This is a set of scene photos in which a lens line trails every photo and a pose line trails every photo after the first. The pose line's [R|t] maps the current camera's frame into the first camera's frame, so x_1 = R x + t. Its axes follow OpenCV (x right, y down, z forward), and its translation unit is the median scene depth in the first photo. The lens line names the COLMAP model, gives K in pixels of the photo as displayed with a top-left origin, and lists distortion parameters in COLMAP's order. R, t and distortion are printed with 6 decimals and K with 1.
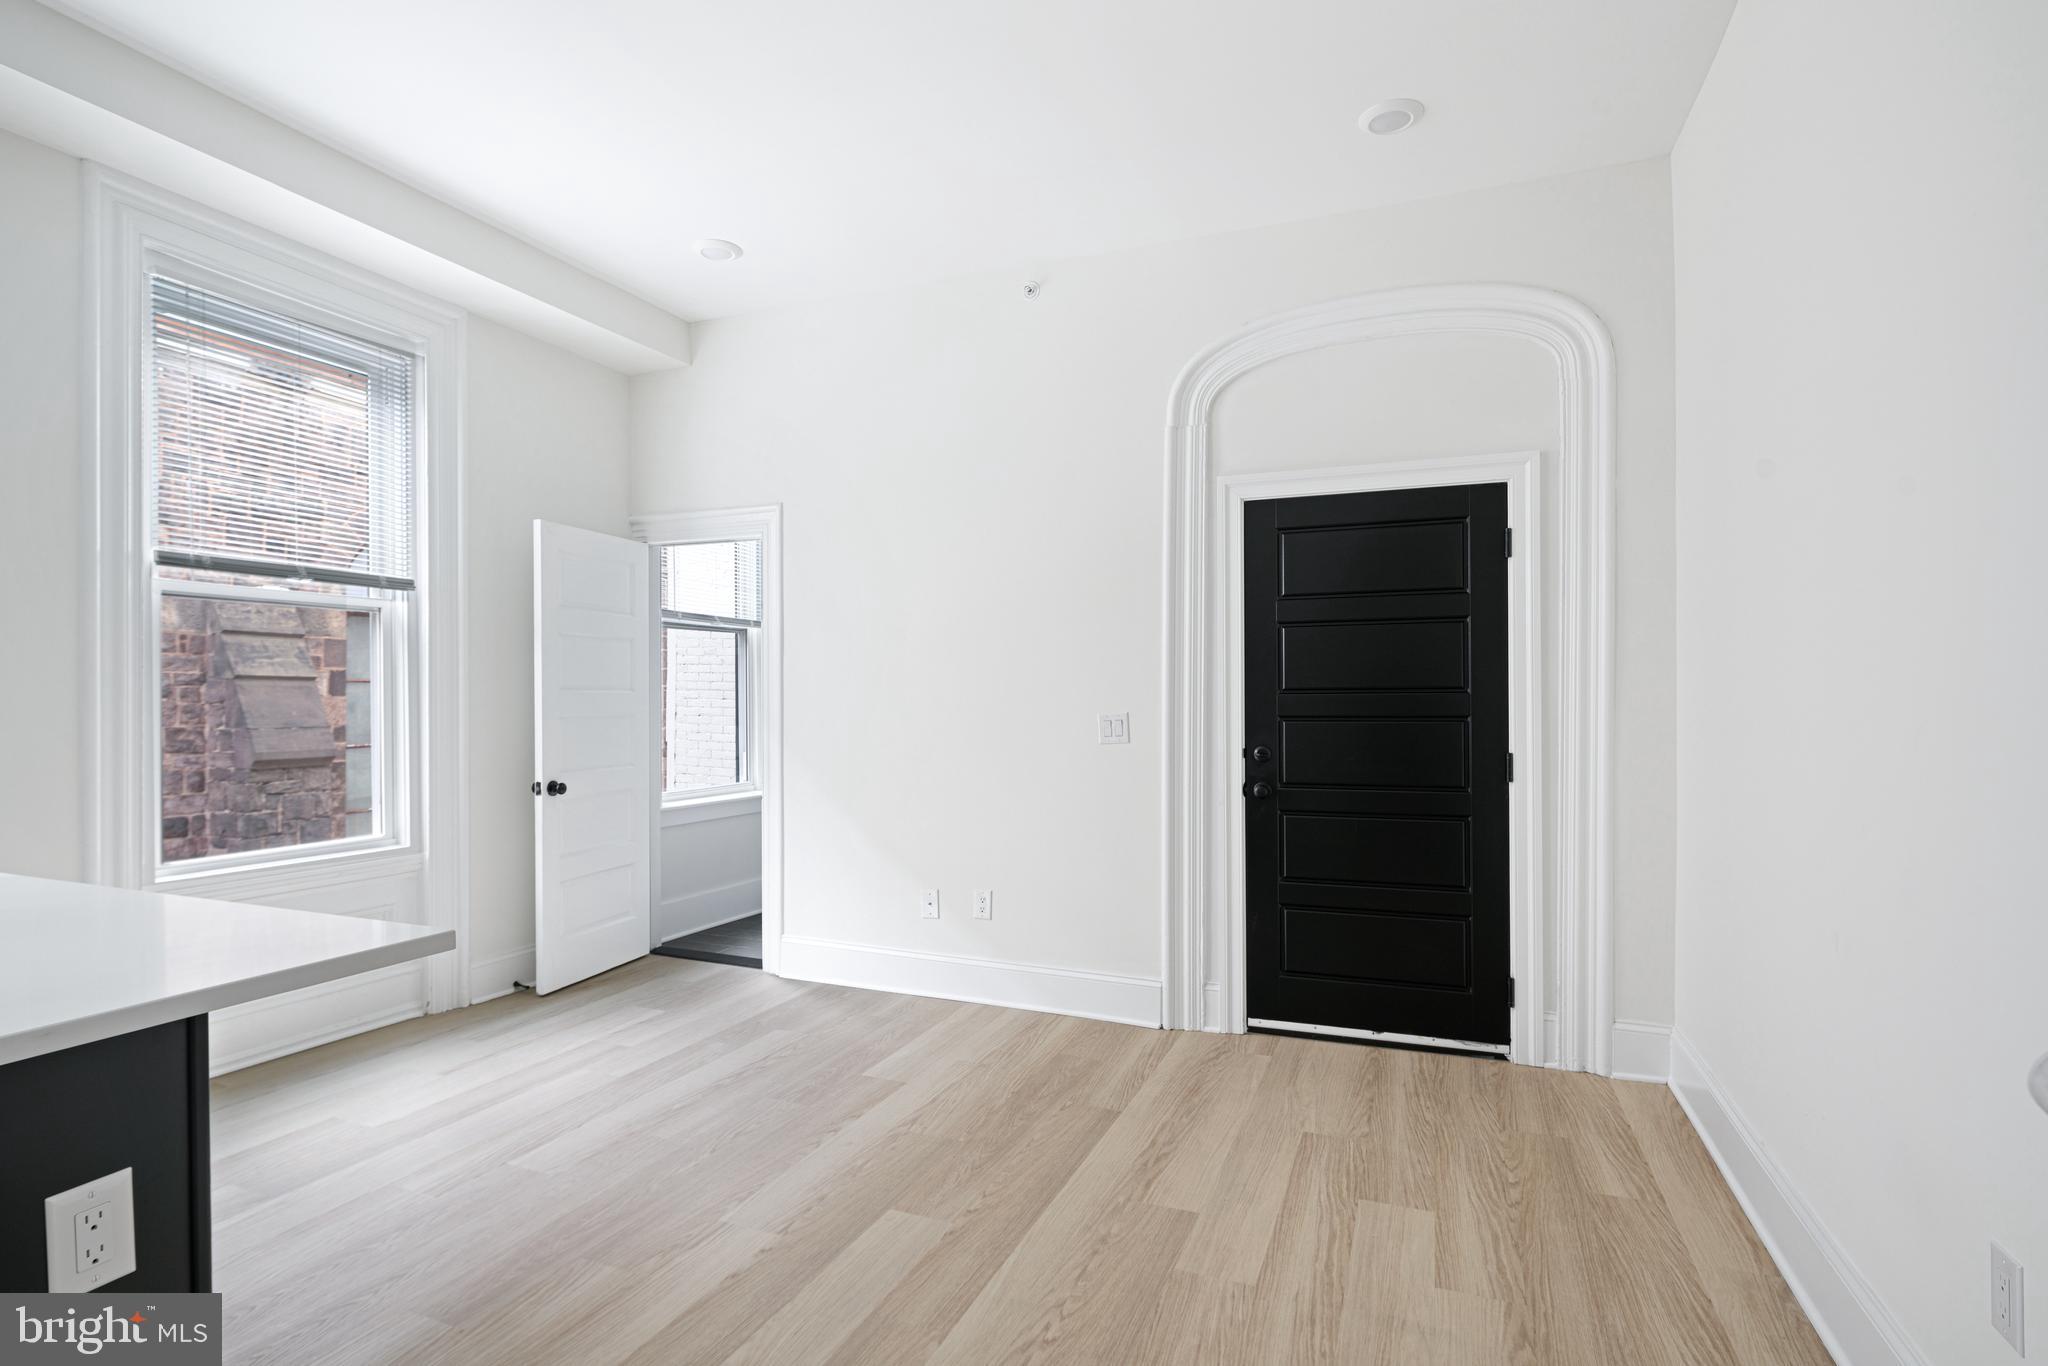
lens RADIAL K [[1033.9, 0, 1023.1], [0, 1033.9, 688.3], [0, 0, 1]] dist [0.037549, 0.000372]
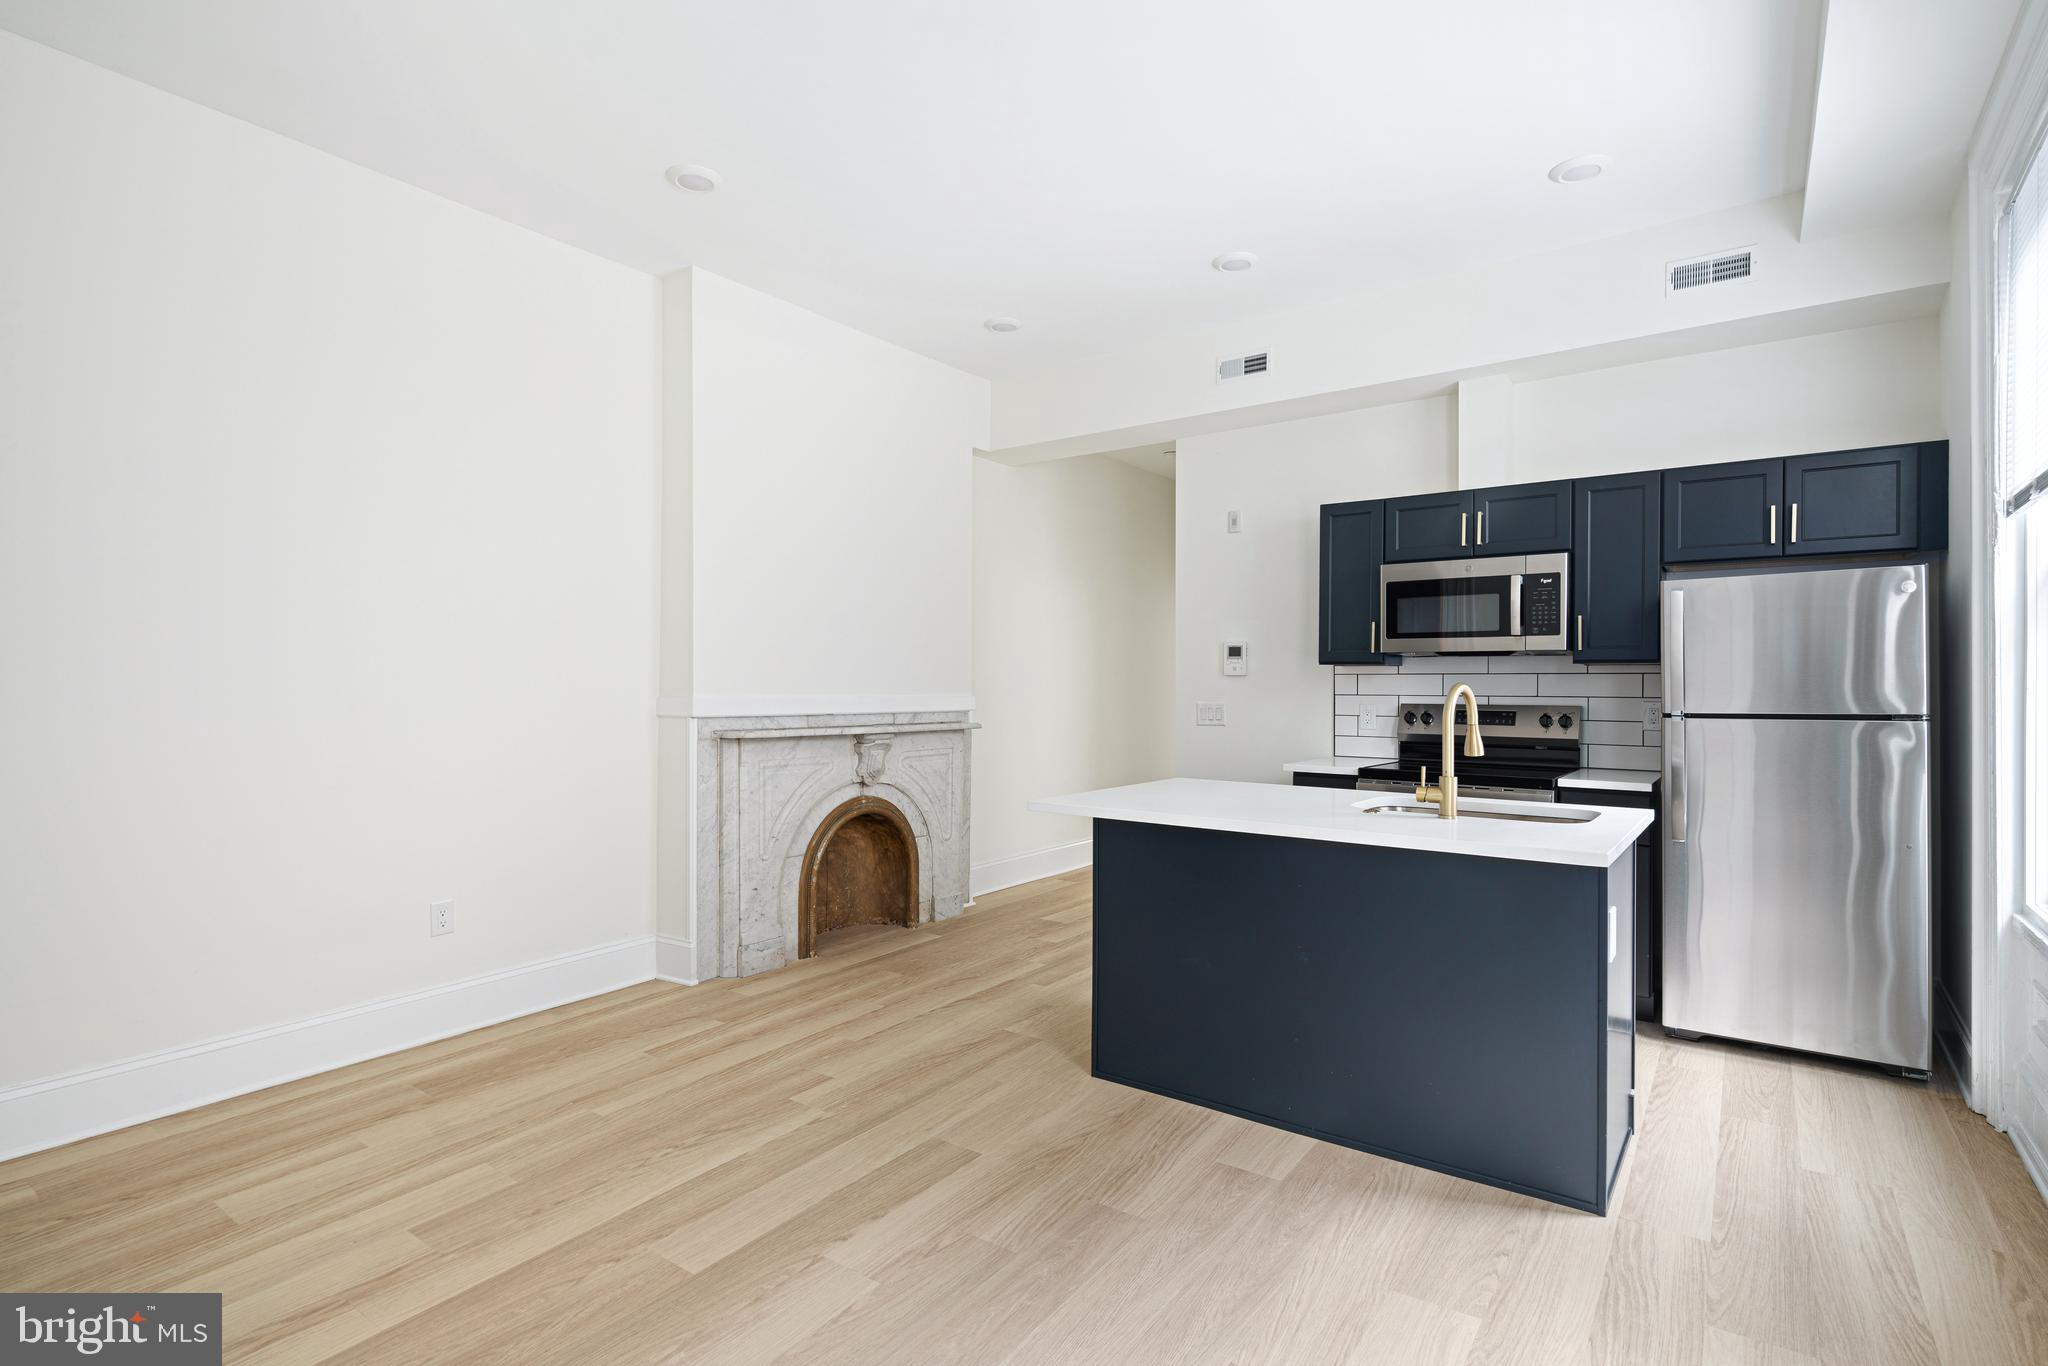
lens RADIAL K [[1033.9, 0, 1029.4], [0, 1033.9, 679.5], [0, 0, 1]] dist [0.037549, 0.000372]
pose [[-0.974387, 0.013635, 0.224465, -0.674639], [0.013057, 0.999907, -0.004057, 0.006761], [-0.224499, -0.001022, -0.974474, 1.996709]]
